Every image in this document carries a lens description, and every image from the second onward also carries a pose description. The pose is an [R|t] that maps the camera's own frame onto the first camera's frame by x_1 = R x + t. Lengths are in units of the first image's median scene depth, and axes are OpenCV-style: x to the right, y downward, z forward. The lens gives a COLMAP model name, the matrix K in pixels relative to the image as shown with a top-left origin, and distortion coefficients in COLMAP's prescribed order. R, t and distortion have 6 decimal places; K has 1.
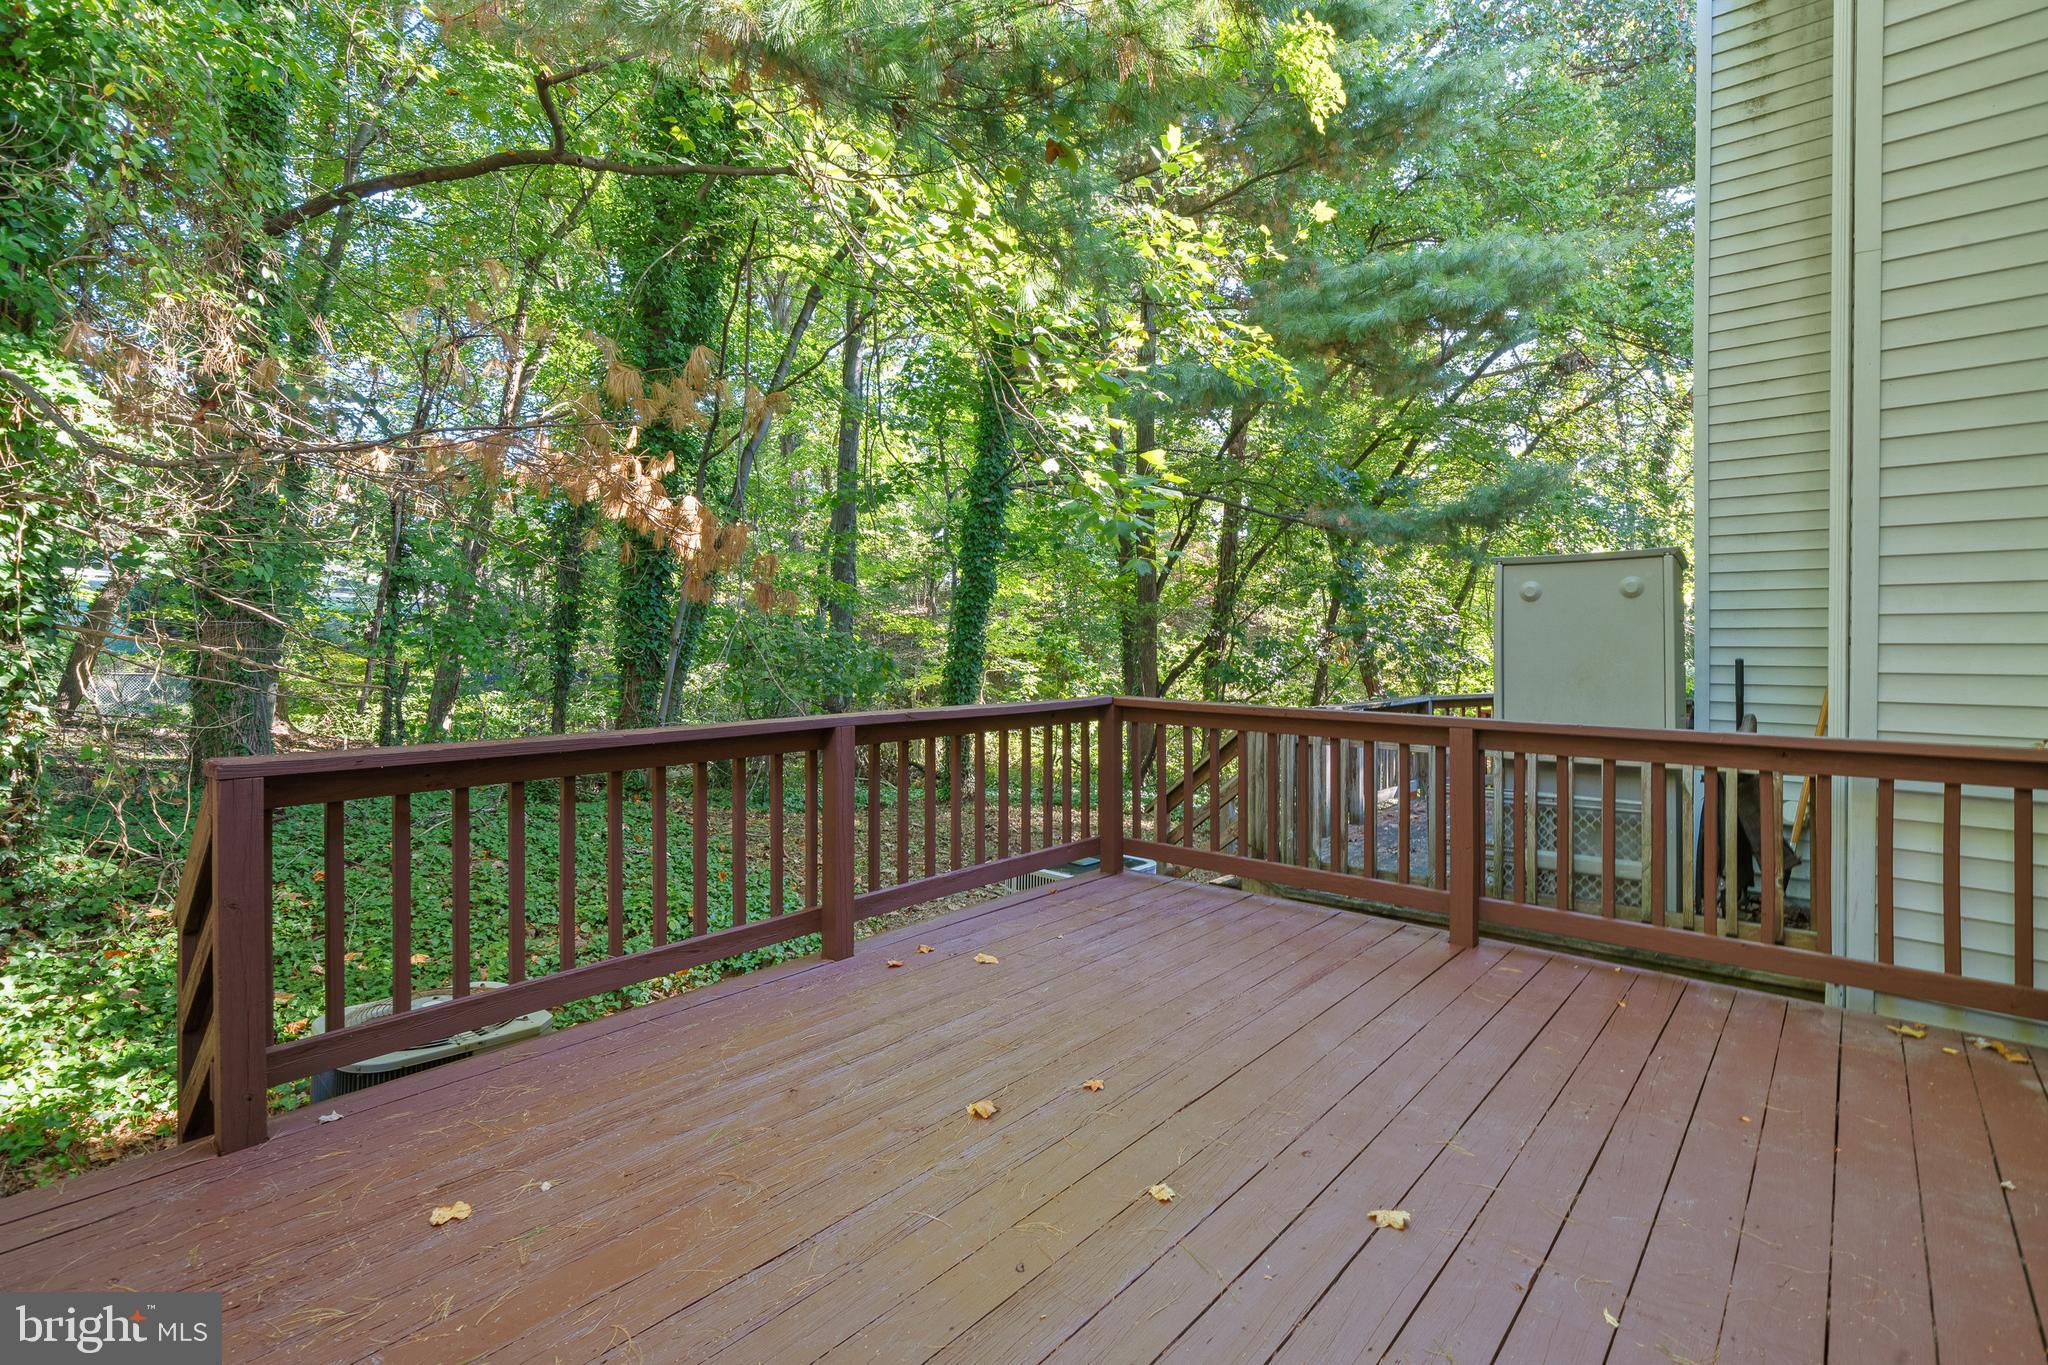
lens RADIAL K [[960.4, 0, 1017.0], [0, 960.4, 664.5], [0, 0, 1]] dist [0.007376, -0.001417]
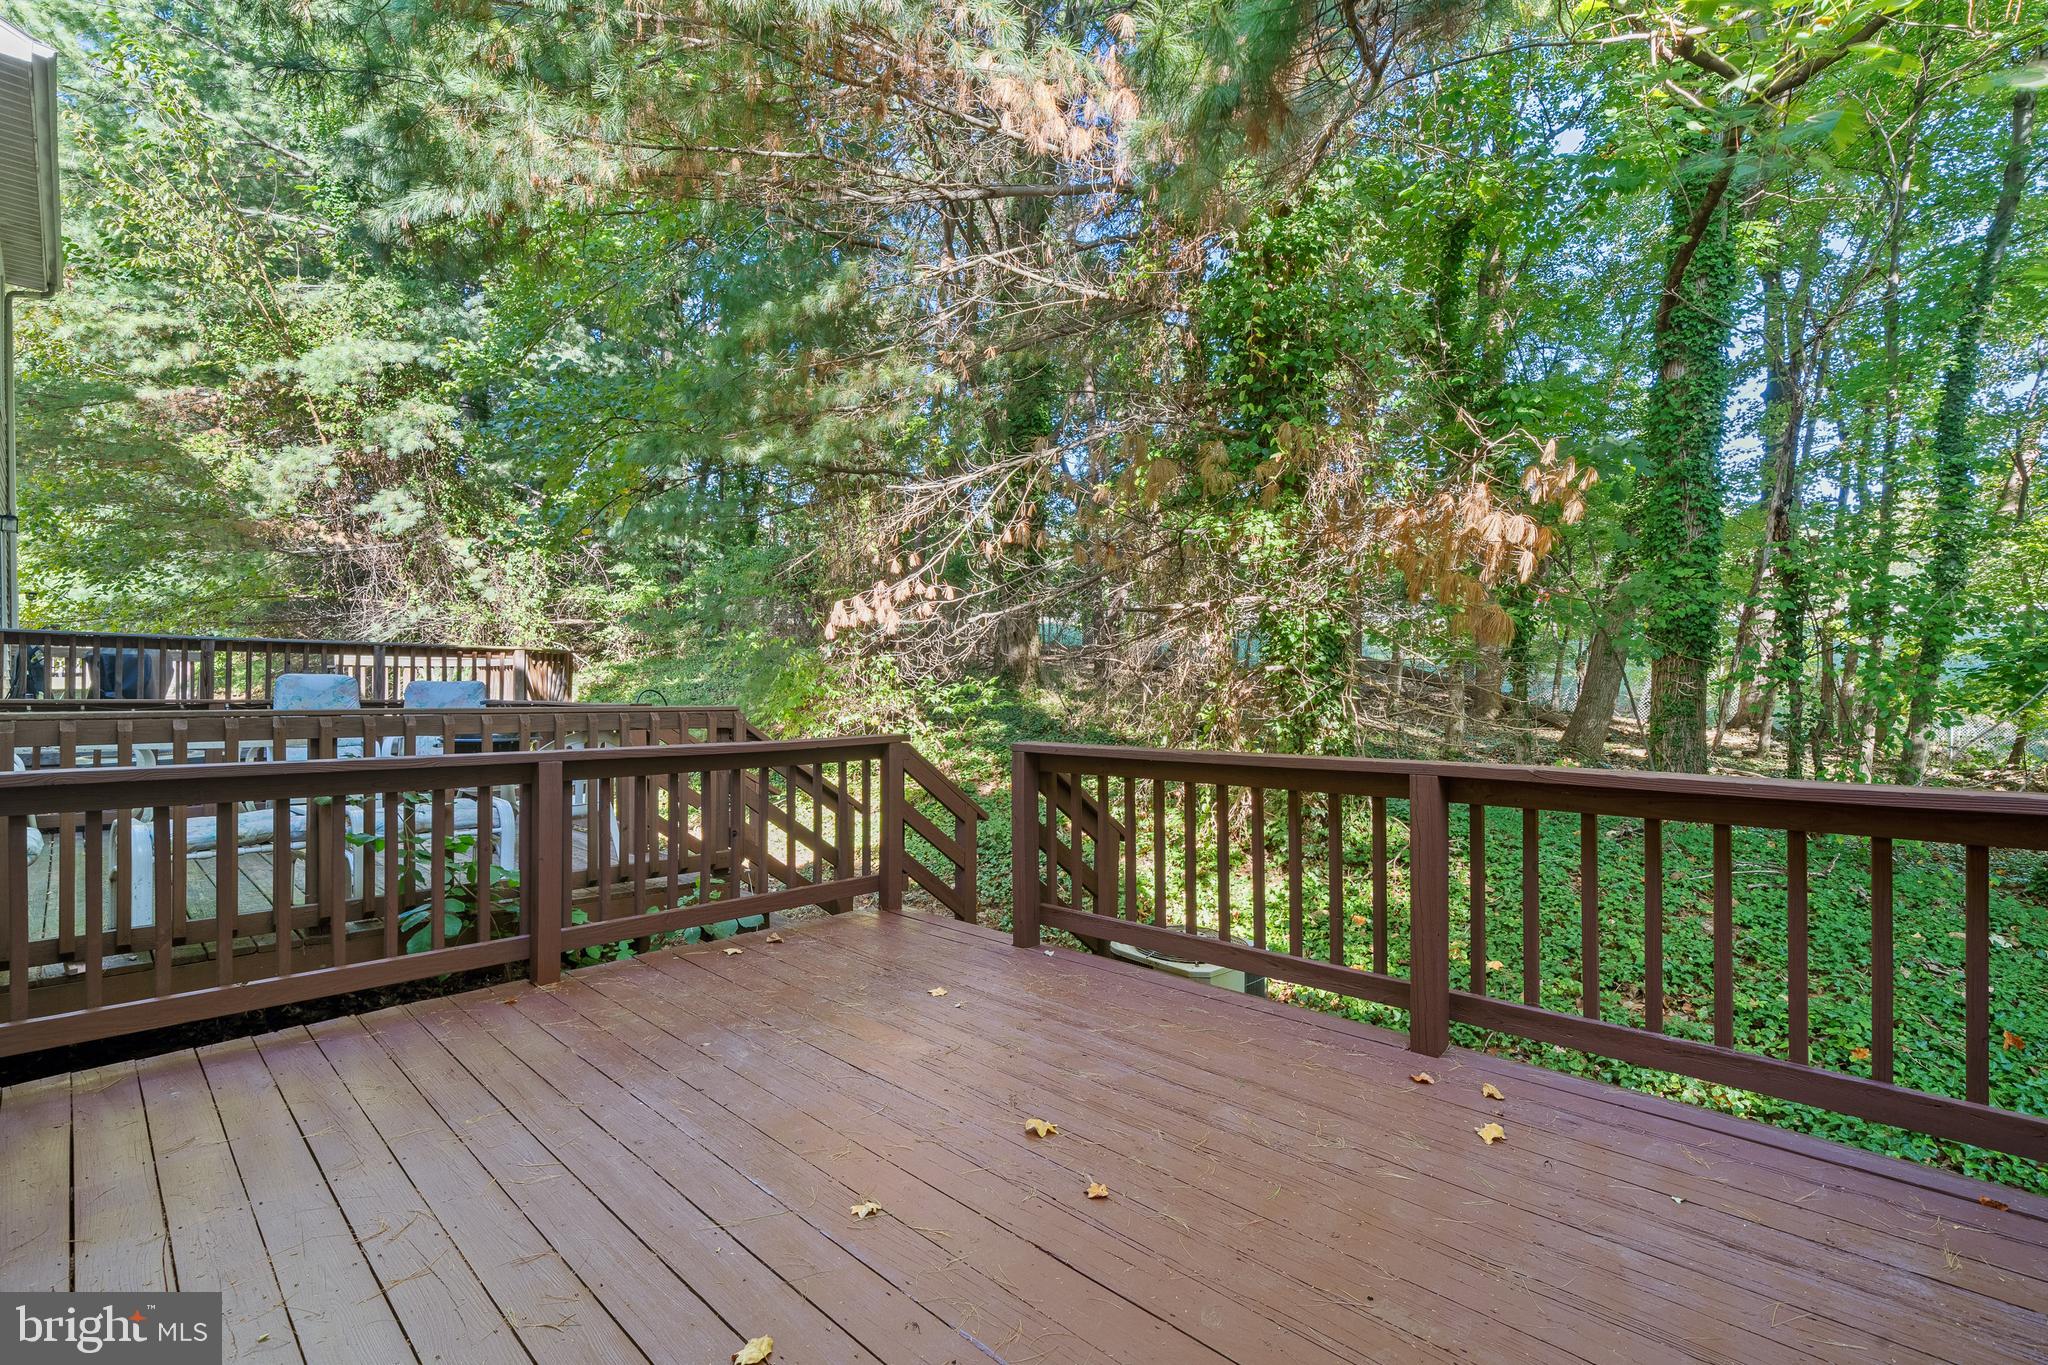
lens RADIAL K [[960.4, 0, 1017.1], [0, 960.4, 685.6], [0, 0, 1]] dist [0.007376, -0.001417]
pose [[-0.074837, -0.000914, -0.997195, 0.777605], [-0.014485, 0.999895, 0.000170, -0.004979], [0.997091, 0.014457, -0.074842, 0.827504]]
